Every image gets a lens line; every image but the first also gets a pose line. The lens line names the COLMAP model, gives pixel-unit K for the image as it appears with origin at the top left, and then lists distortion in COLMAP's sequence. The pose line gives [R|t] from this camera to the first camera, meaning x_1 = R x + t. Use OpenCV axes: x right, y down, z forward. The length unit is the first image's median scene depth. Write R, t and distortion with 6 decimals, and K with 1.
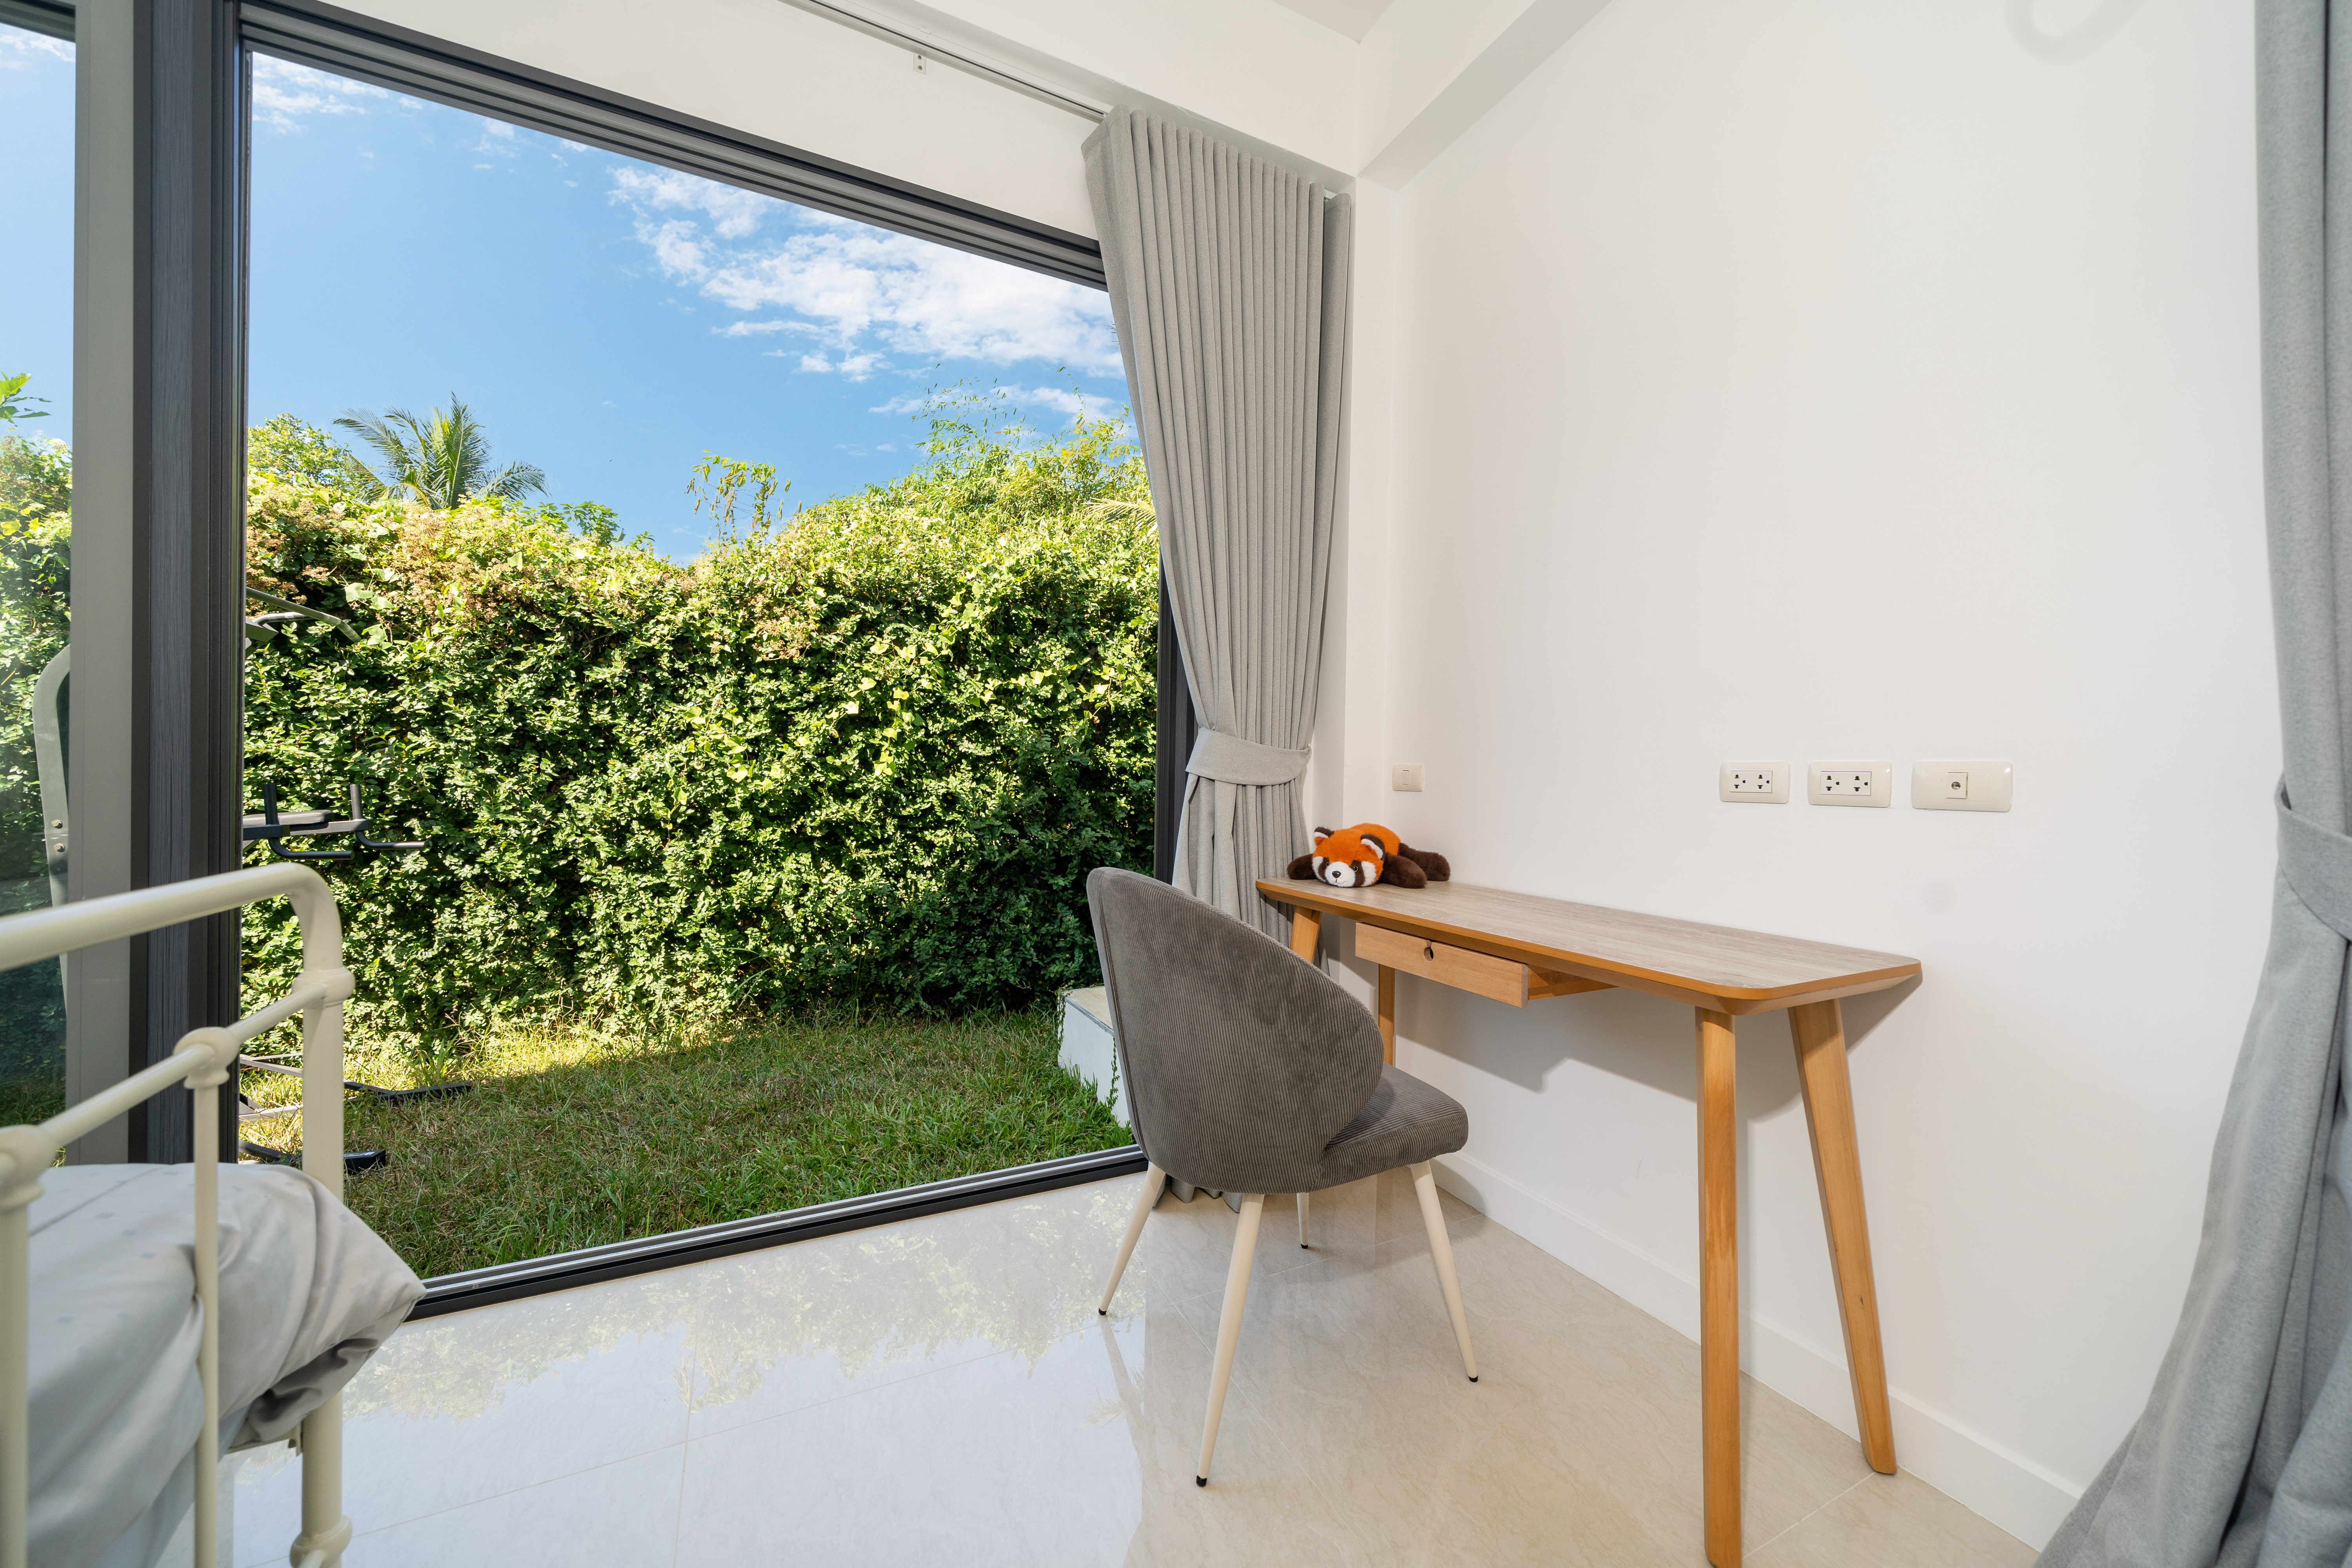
lens RADIAL K [[865.3, 0, 1184.8], [0, 865.3, 780.7], [0, 0, 1]] dist [0.000326, 0.000063]
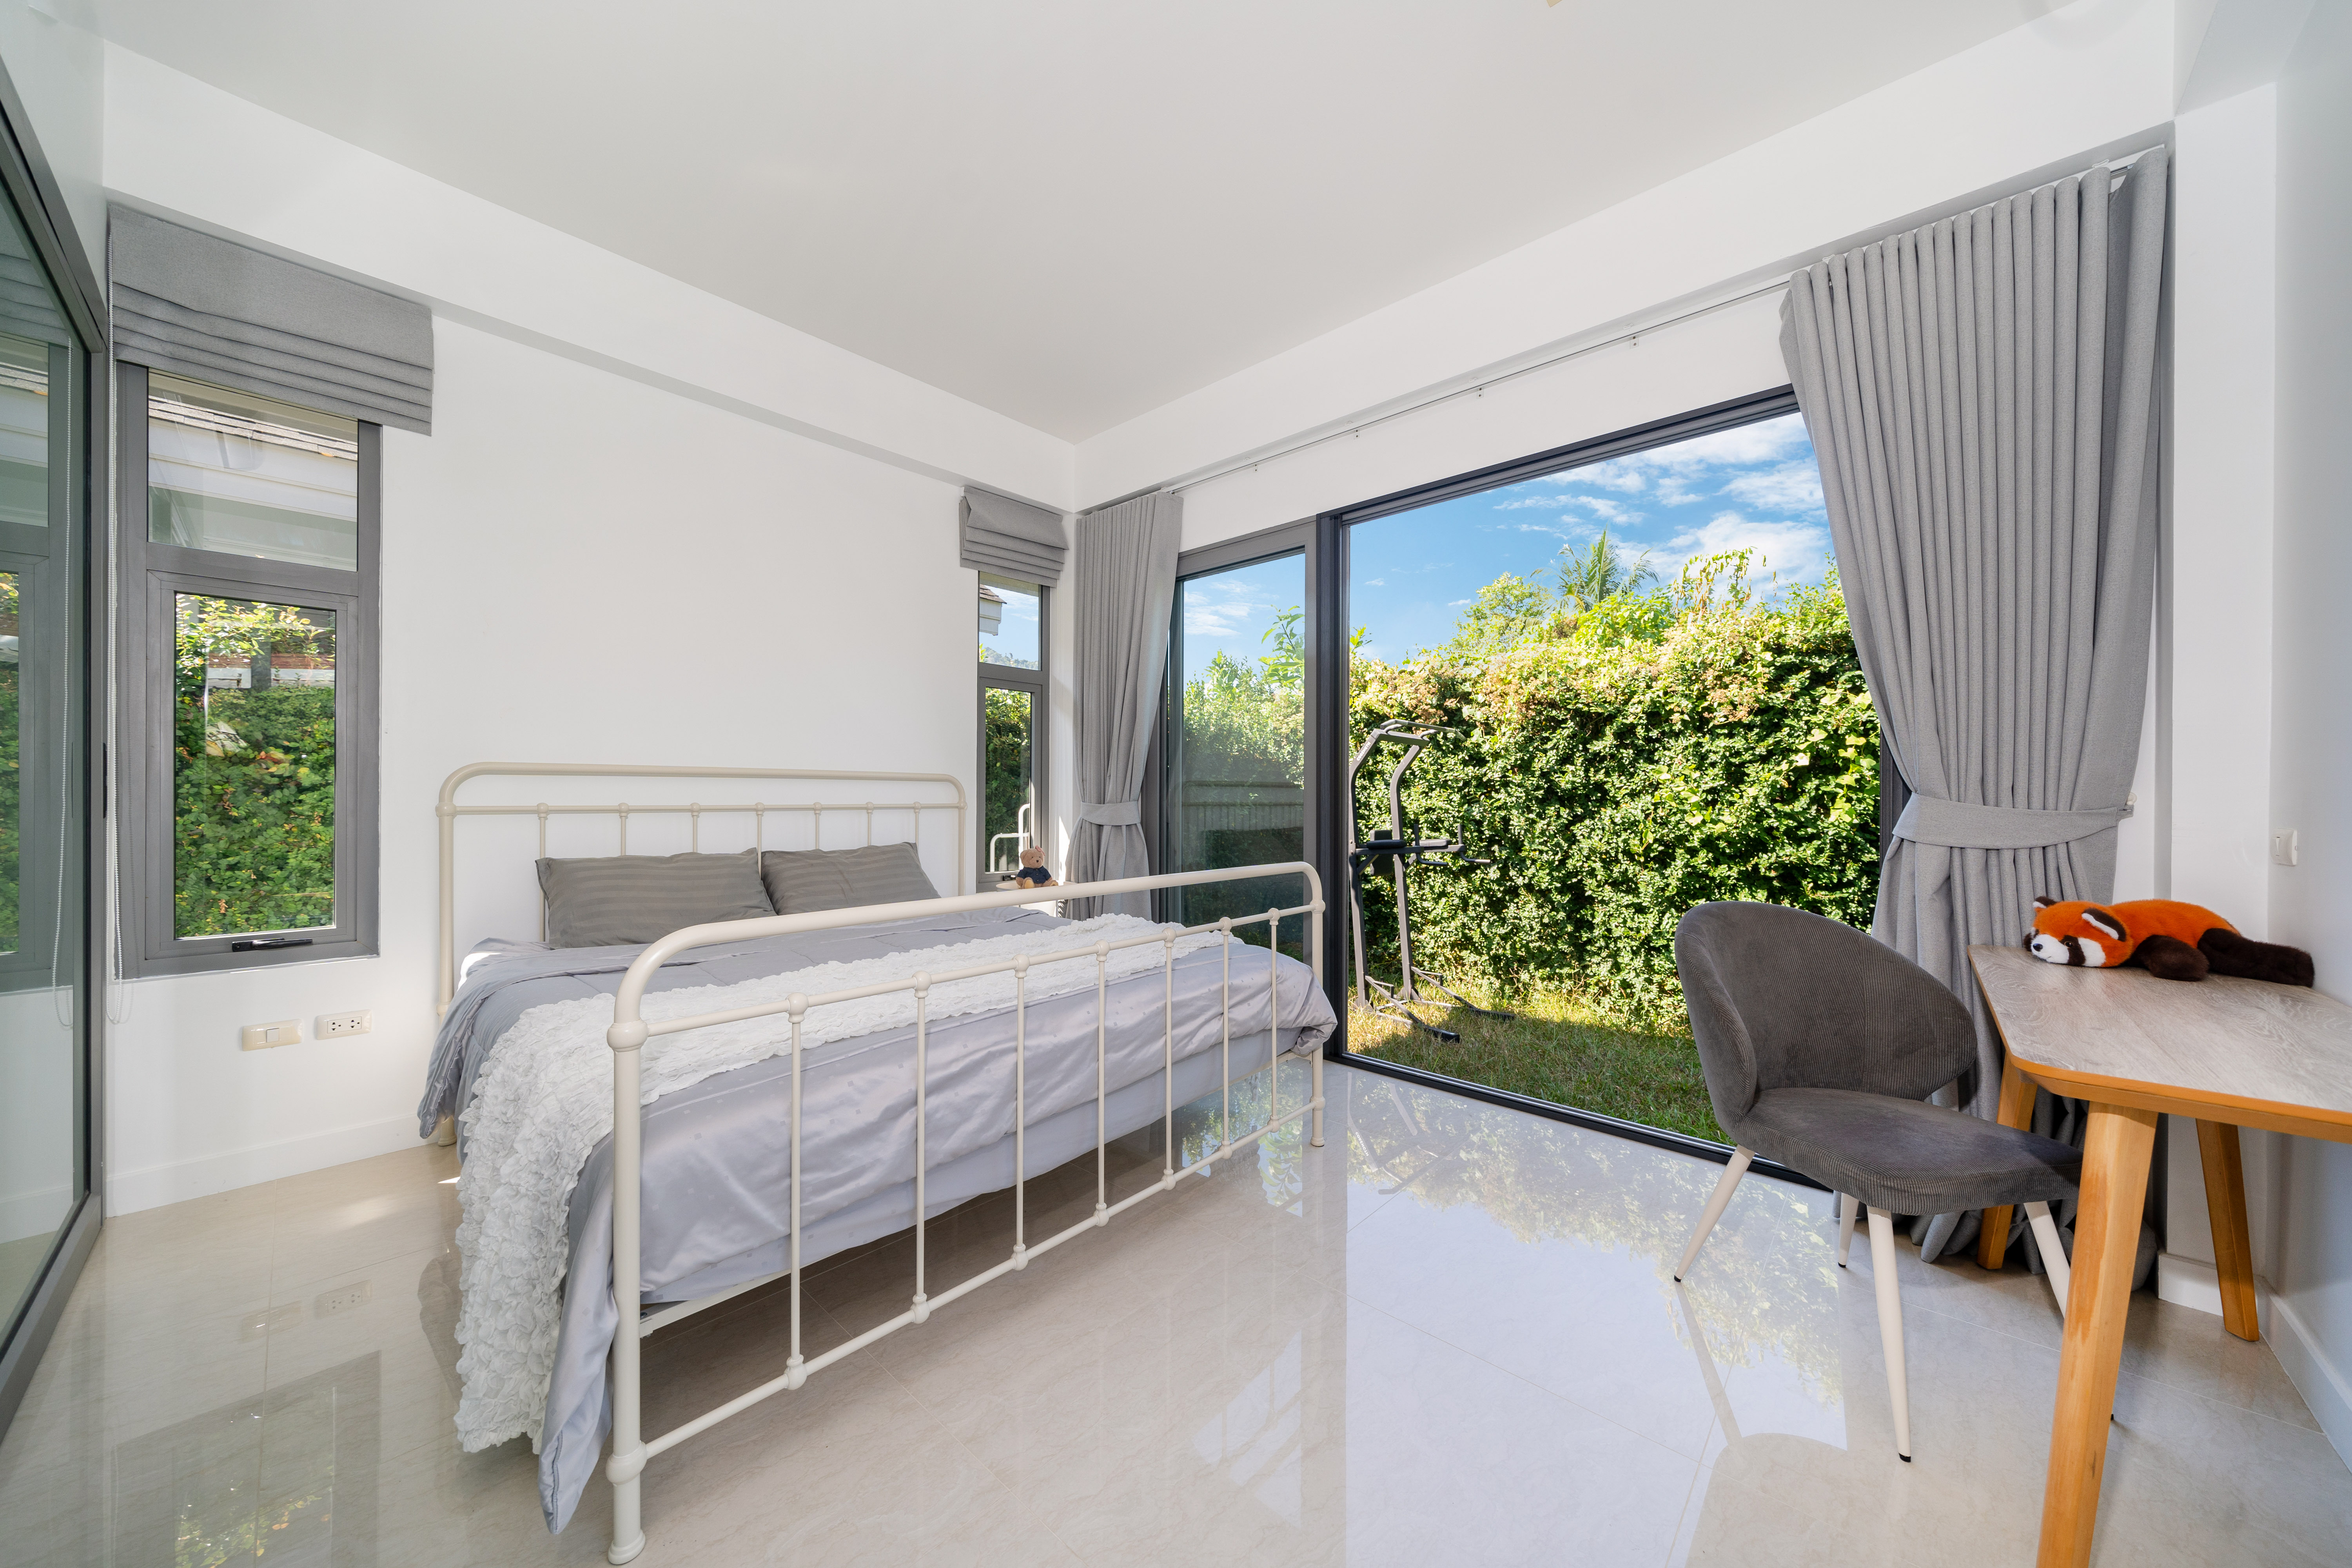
lens RADIAL K [[803.5, 0, 1177.4], [0, 803.5, 798.3], [0, 0, 1]] dist [-0.017088, 0.000006]
pose [[0.350513, -0.013642, -0.936459, 0.279114], [-0.005148, 0.999851, -0.016492, -0.014707], [0.936544, 0.010601, 0.350390, -0.073671]]
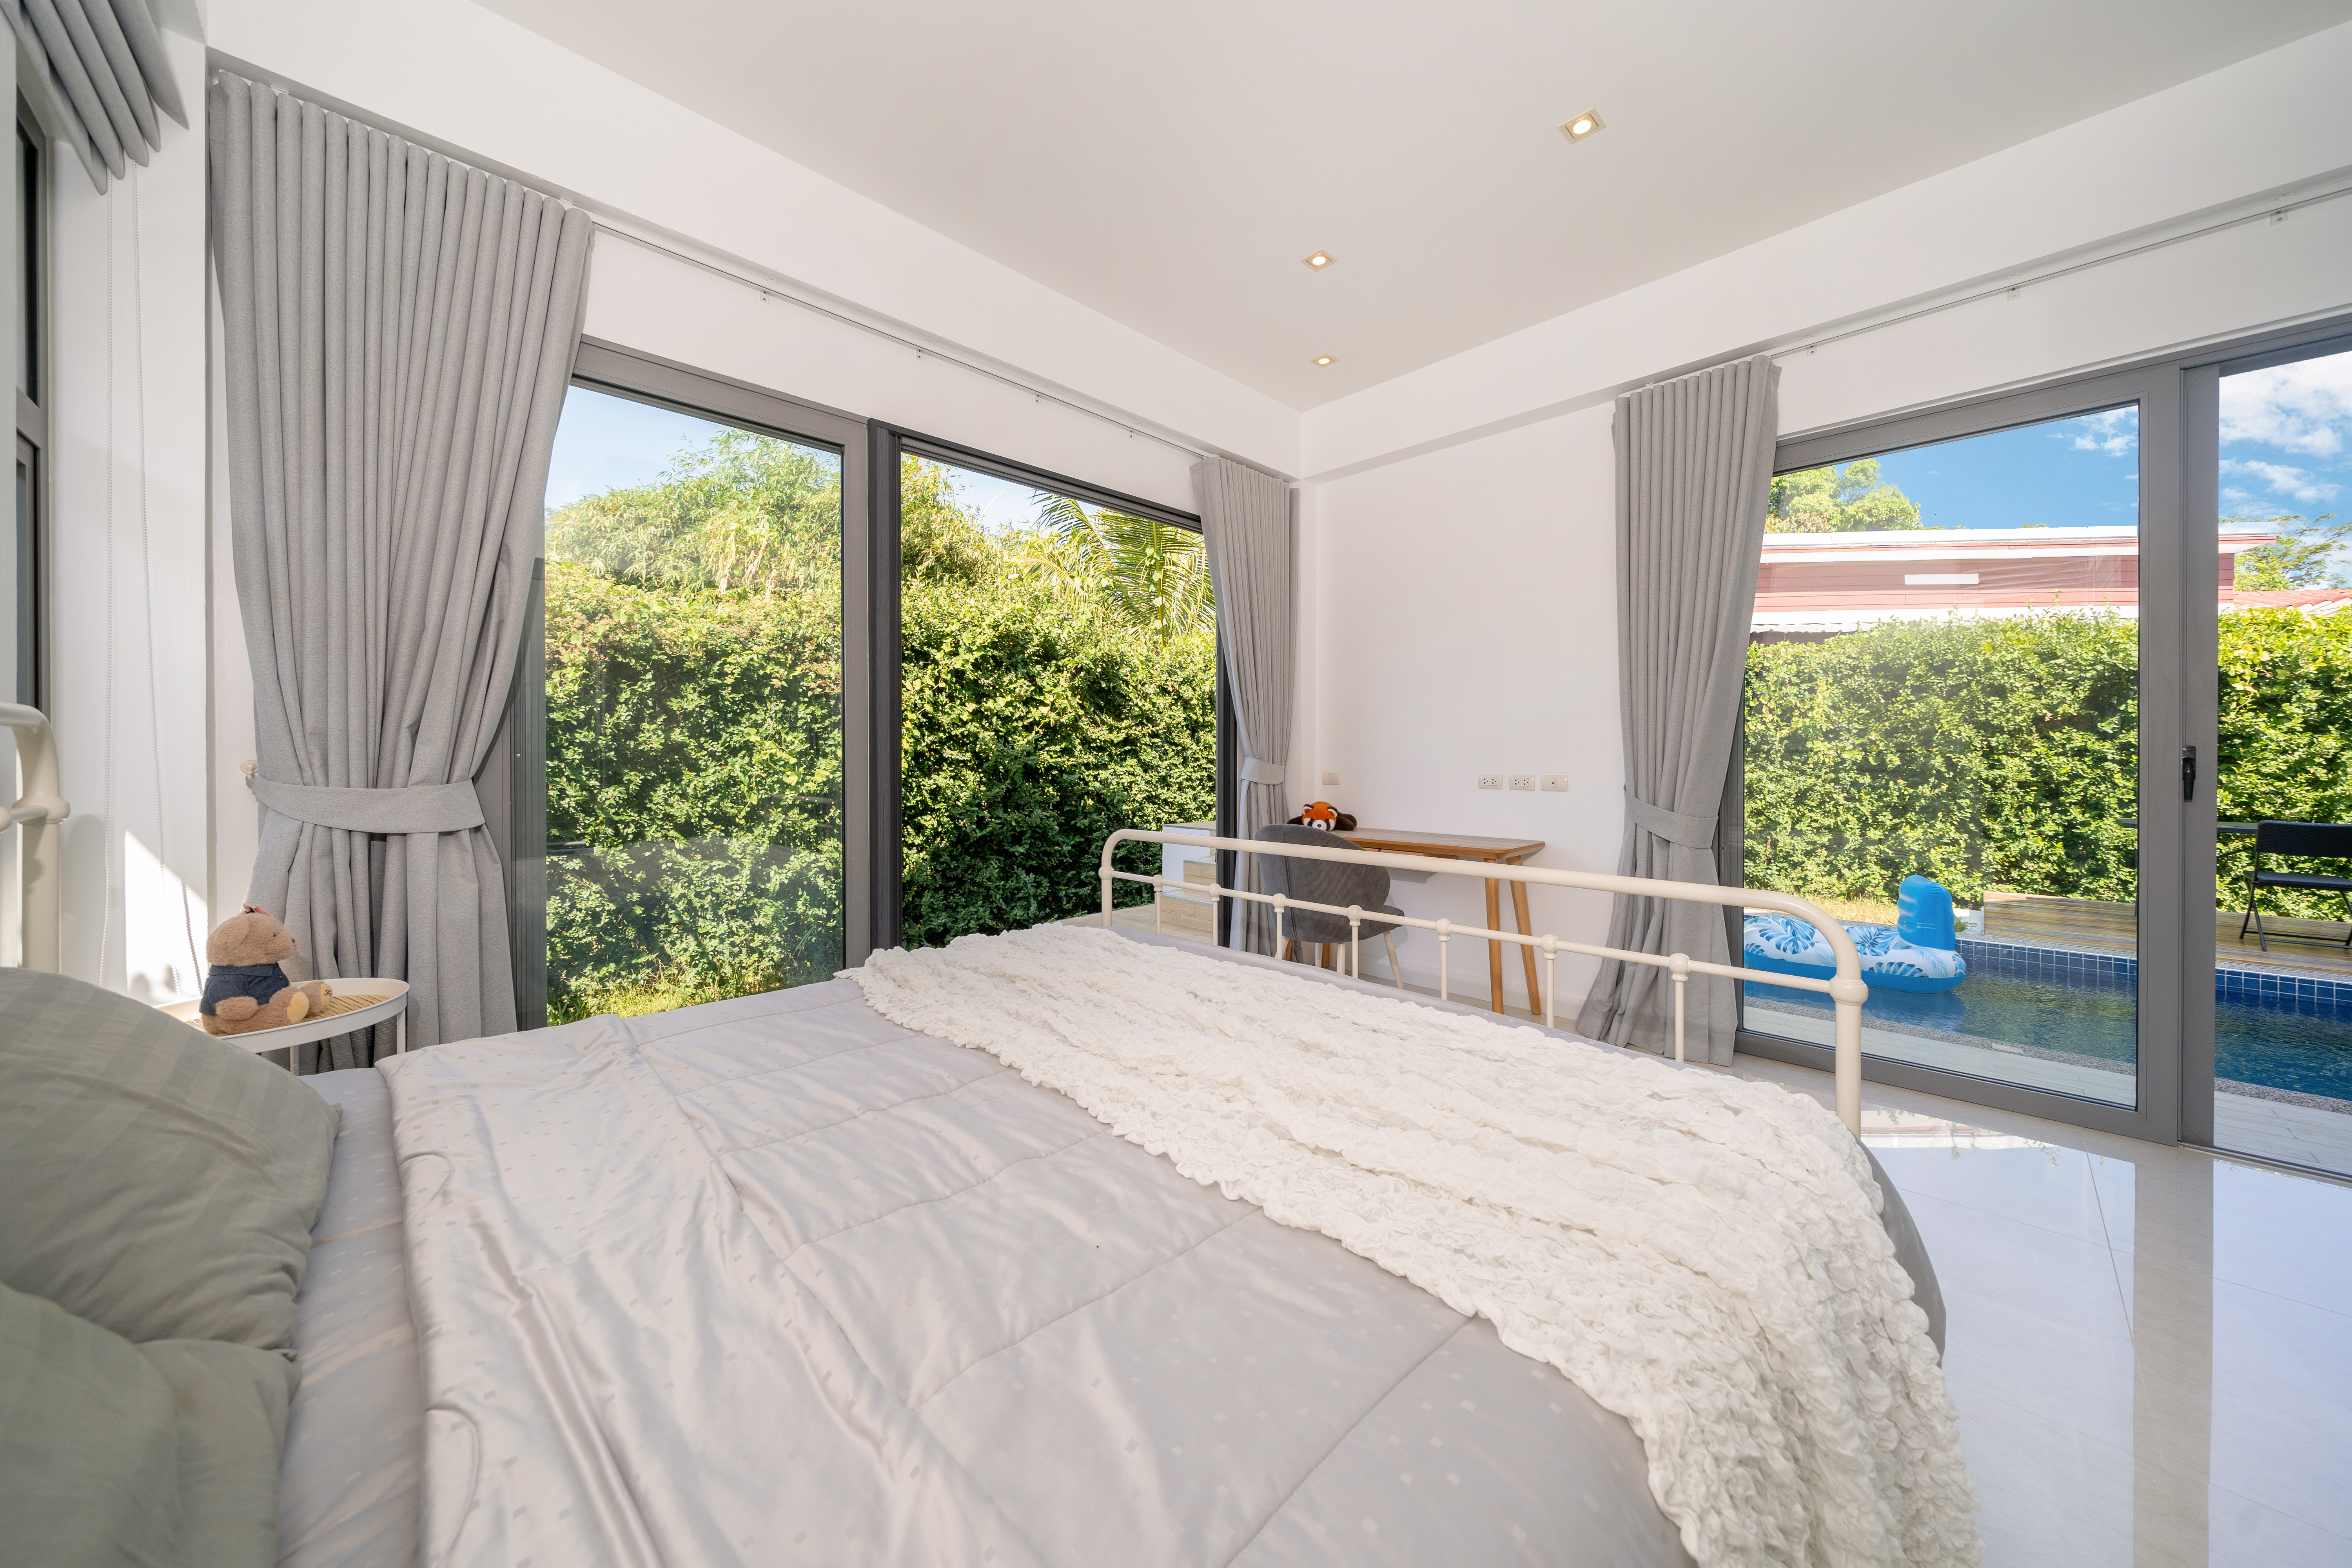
lens RADIAL K [[801.8, 0, 1191.5], [0, 801.8, 770.3], [0, 0, 1]] dist [-0.001262, -0.000055]
pose [[0.947676, -0.024881, 0.318263, -0.328854], [0.020277, 0.999636, 0.017771, -0.030930], [-0.318589, -0.010388, 0.947836, -0.343600]]
